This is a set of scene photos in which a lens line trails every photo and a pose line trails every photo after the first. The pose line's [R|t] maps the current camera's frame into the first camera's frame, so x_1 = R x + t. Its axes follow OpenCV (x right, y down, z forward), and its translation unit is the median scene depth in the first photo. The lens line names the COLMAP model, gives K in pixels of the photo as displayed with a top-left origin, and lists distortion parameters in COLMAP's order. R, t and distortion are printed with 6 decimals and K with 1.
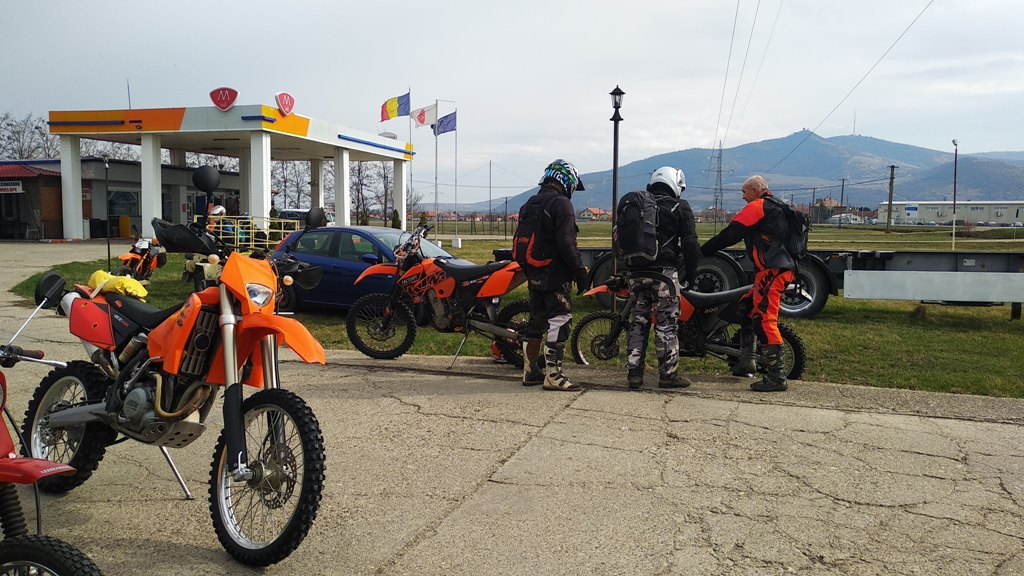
lens RADIAL K [[801.5, 0, 512.0], [0, 801.5, 288.0], [0, 0, 1]] dist [0.009086, 0.003623]
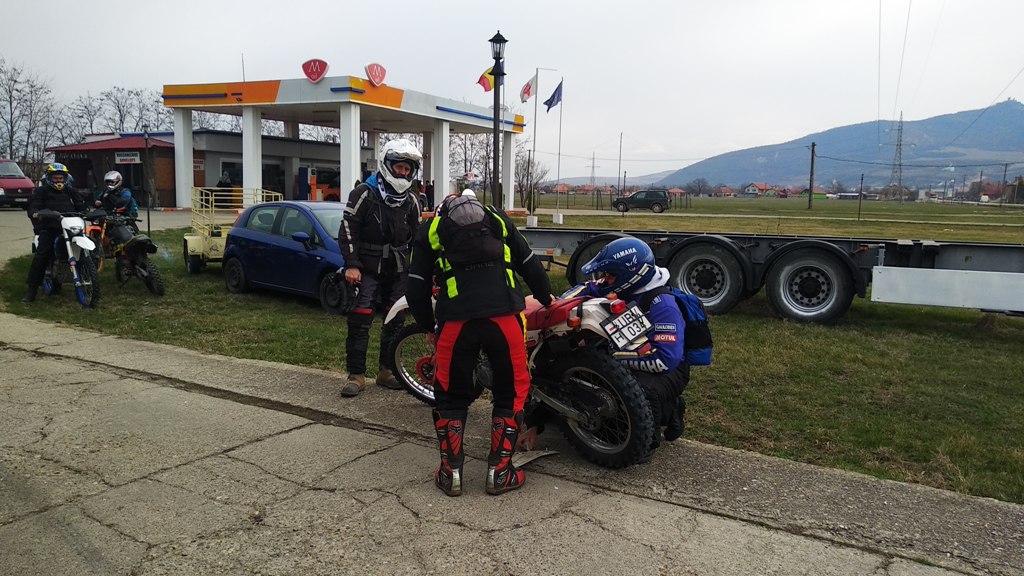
lens RADIAL K [[794.4, 0, 512.0], [0, 794.4, 288.0], [0, 0, 1]] dist [0.039381, -0.071398]
pose [[0.979619, 0.037654, -0.197303, 0.086671], [-0.031078, 0.998857, 0.036320, -0.007119], [0.198445, -0.029448, 0.979670, 0.060579]]
